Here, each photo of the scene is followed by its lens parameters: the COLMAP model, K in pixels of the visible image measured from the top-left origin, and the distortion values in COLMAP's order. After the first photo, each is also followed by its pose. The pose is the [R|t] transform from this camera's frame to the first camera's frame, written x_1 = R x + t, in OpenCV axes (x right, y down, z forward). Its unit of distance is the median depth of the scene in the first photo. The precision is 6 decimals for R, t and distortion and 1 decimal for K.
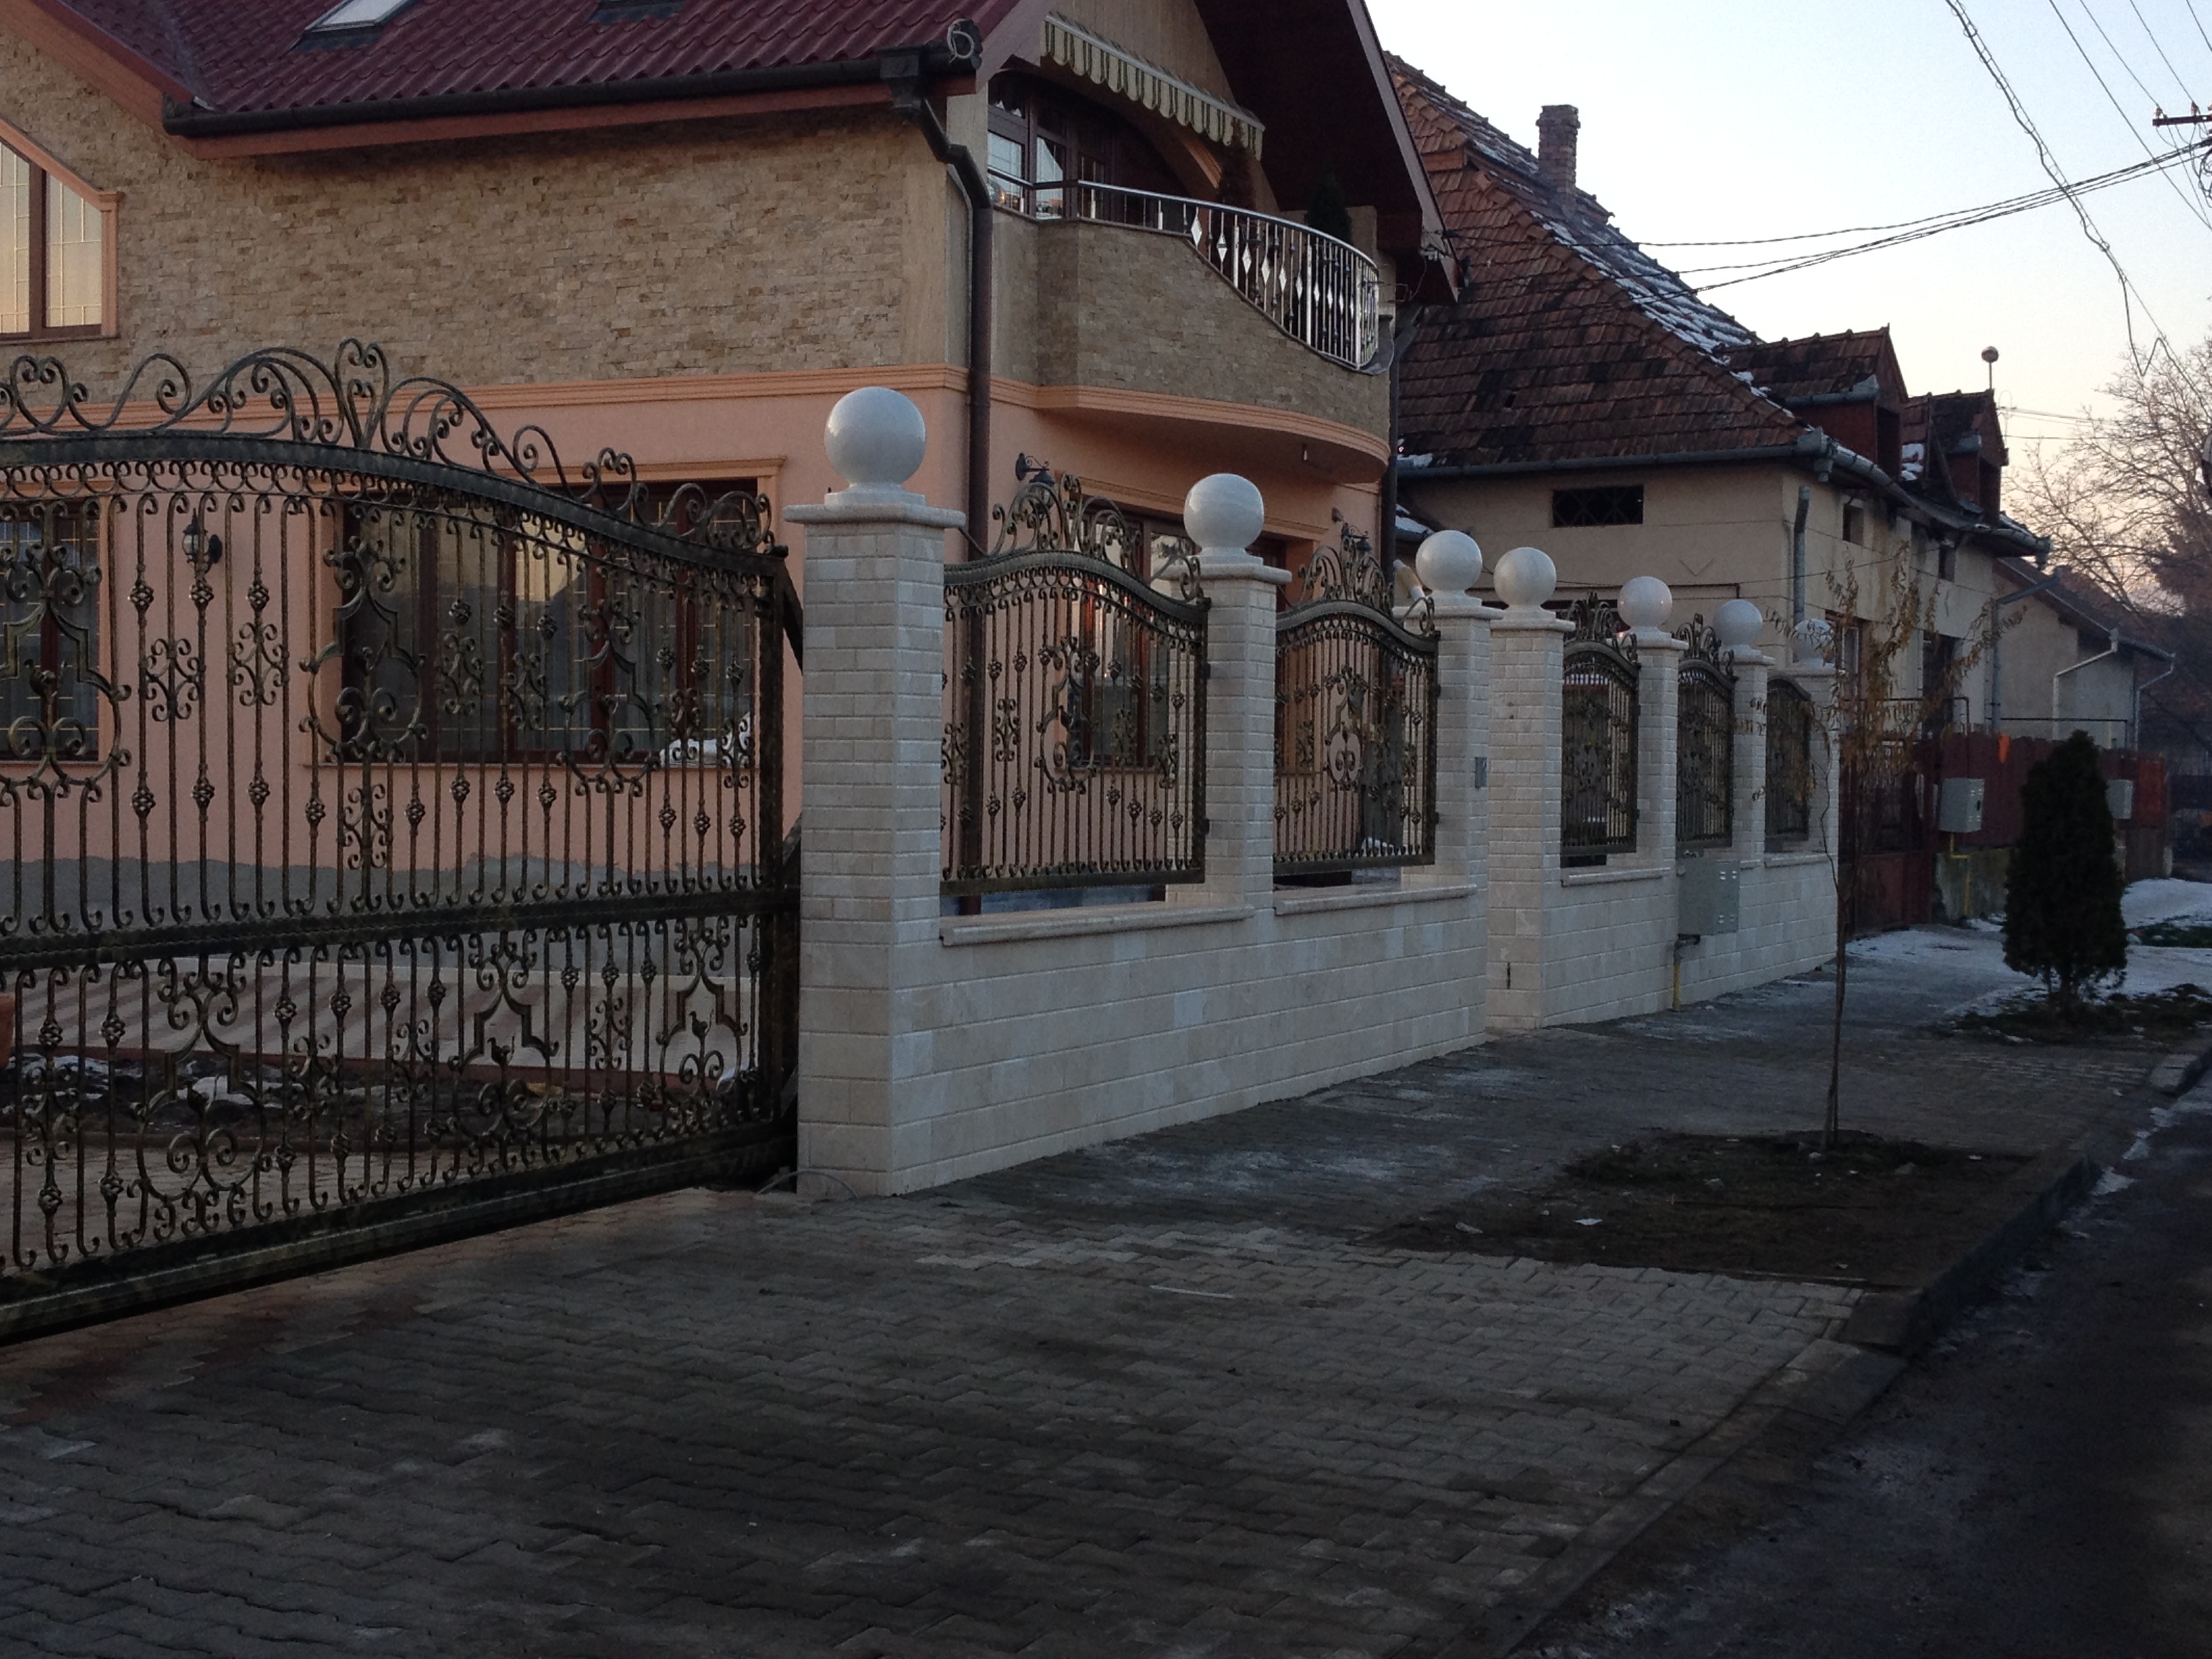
lens RADIAL K [[3184.6, 0, 1092.6], [0, 3184.6, 796.9], [0, 0, 1]] dist [0.182644, -0.505064]
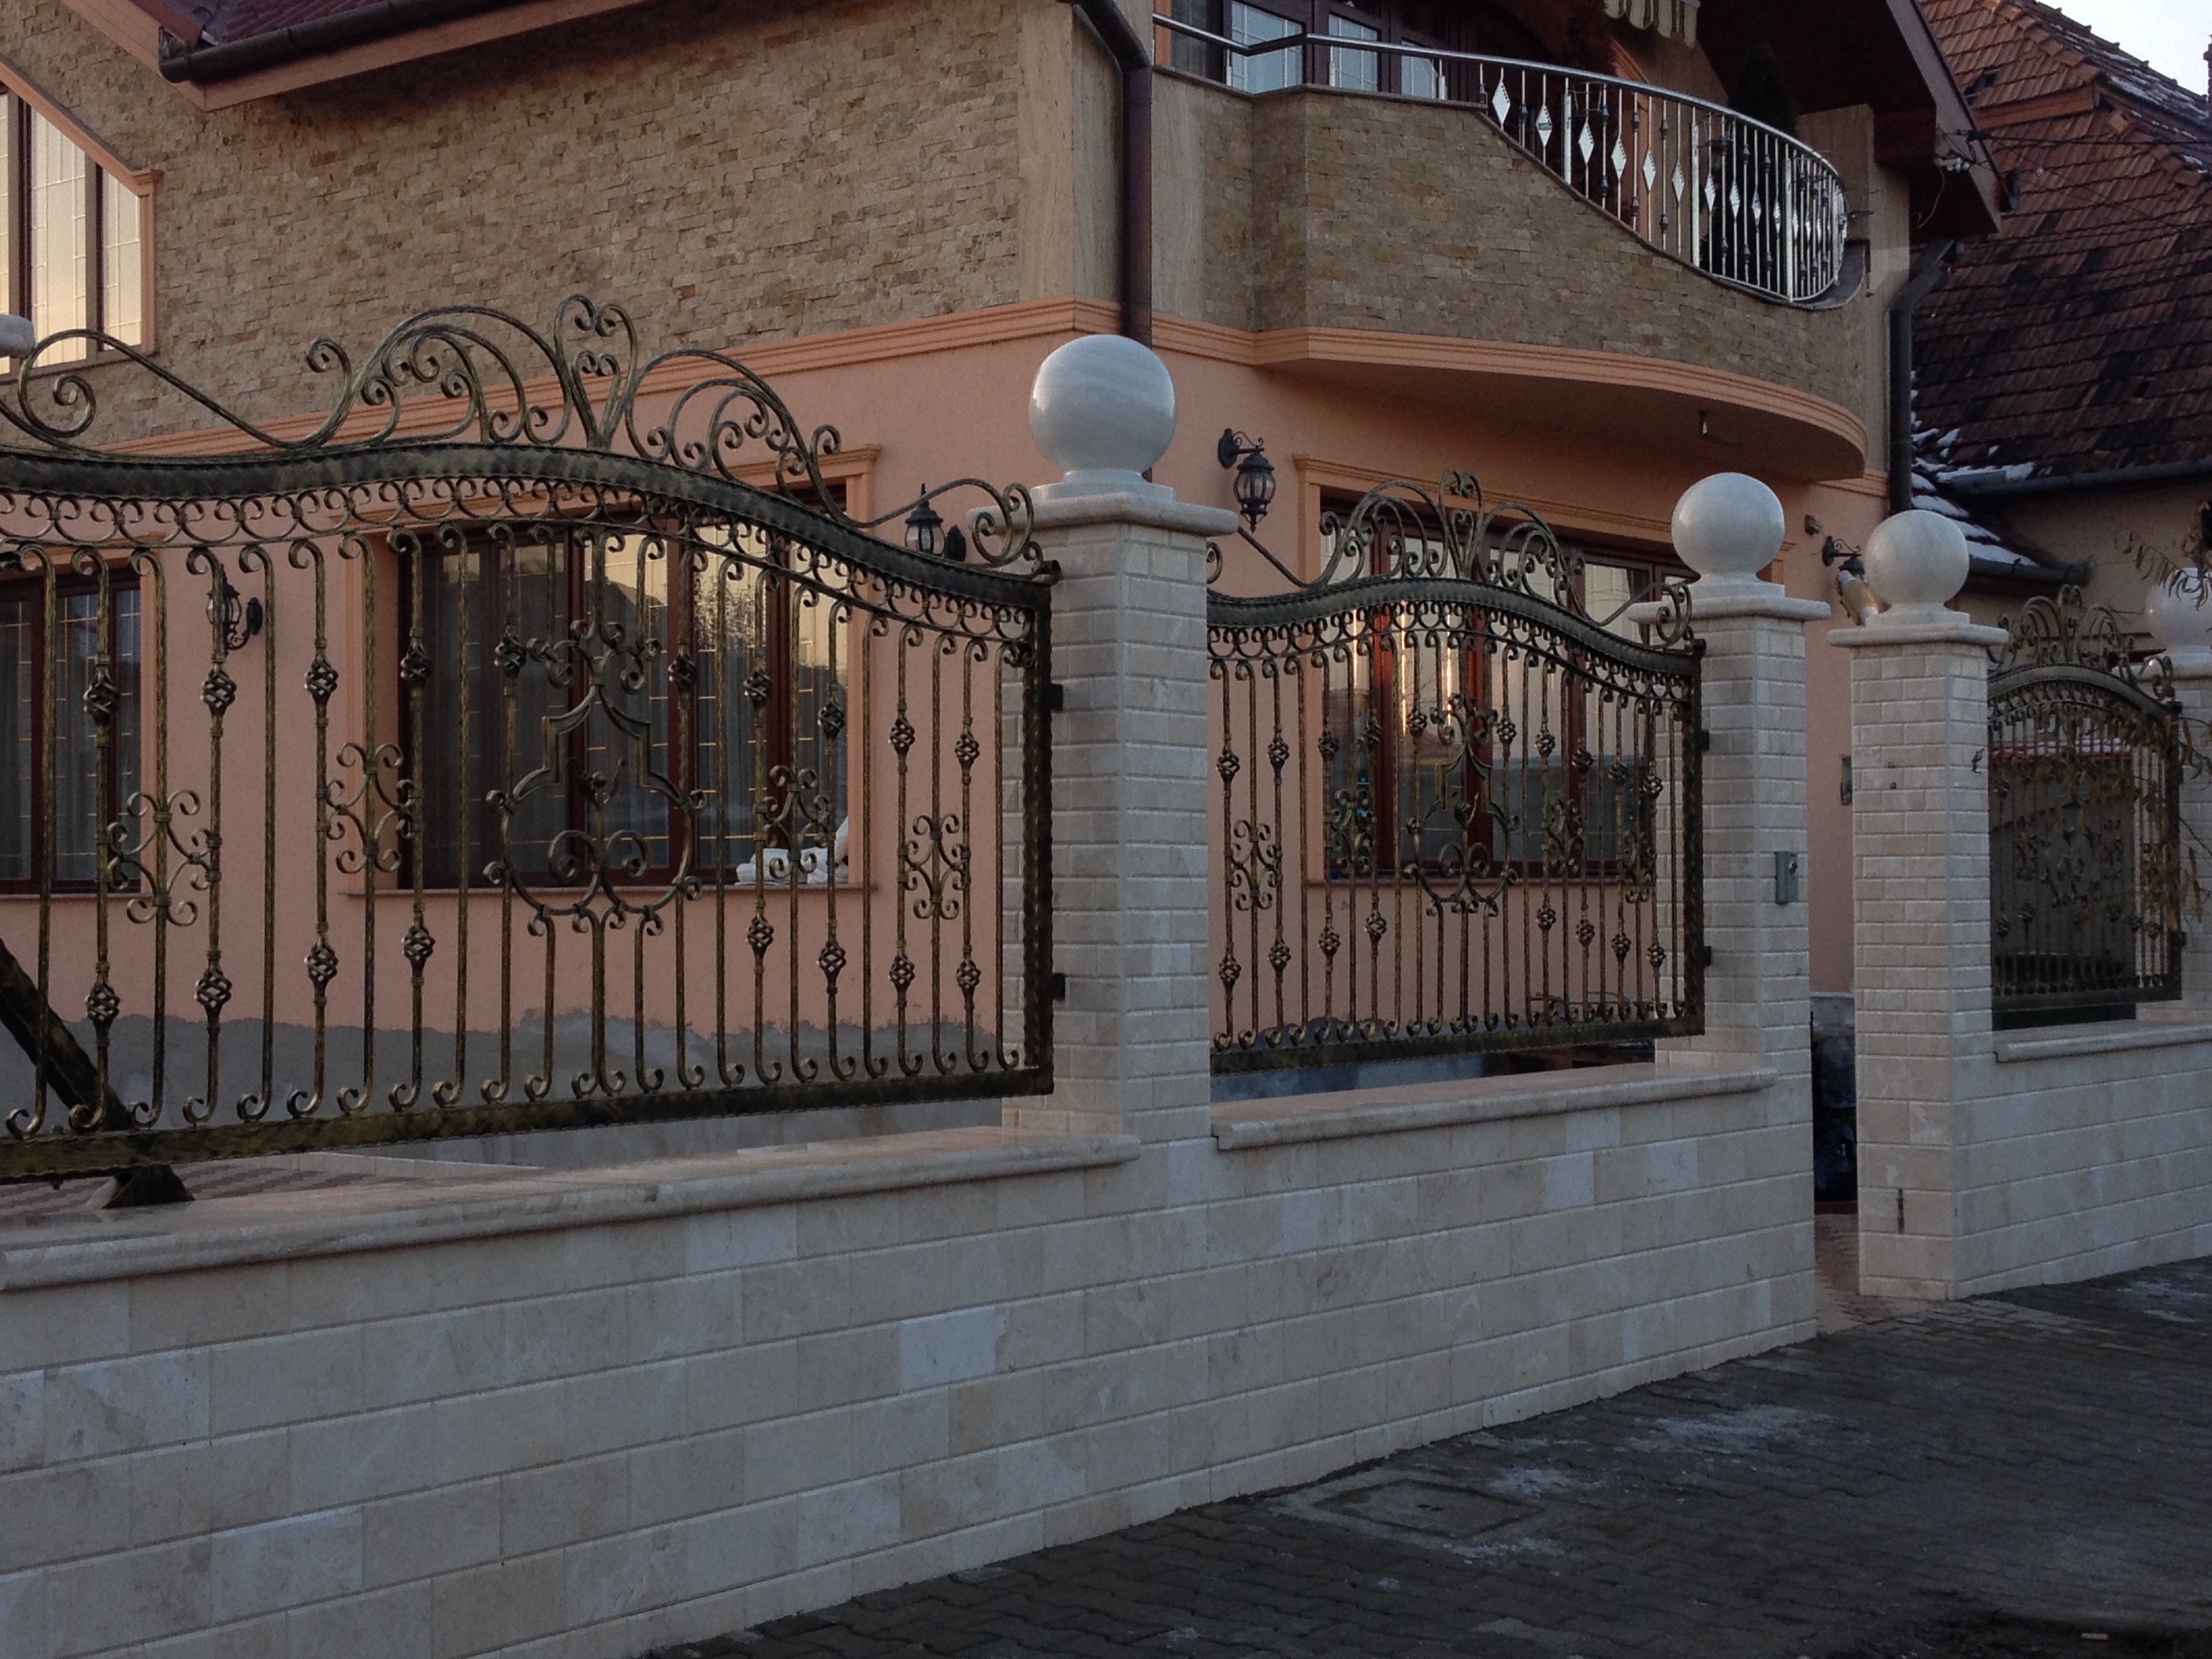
lens RADIAL K [[3184.6, 0, 1092.6], [0, 3184.6, 796.9], [0, 0, 1]] dist [0.182644, -0.505064]
pose [[0.970598, -0.023026, -0.239603, 0.111952], [0.014247, 0.999164, -0.038311, -0.001346], [0.240285, 0.033771, 0.970115, 0.315509]]
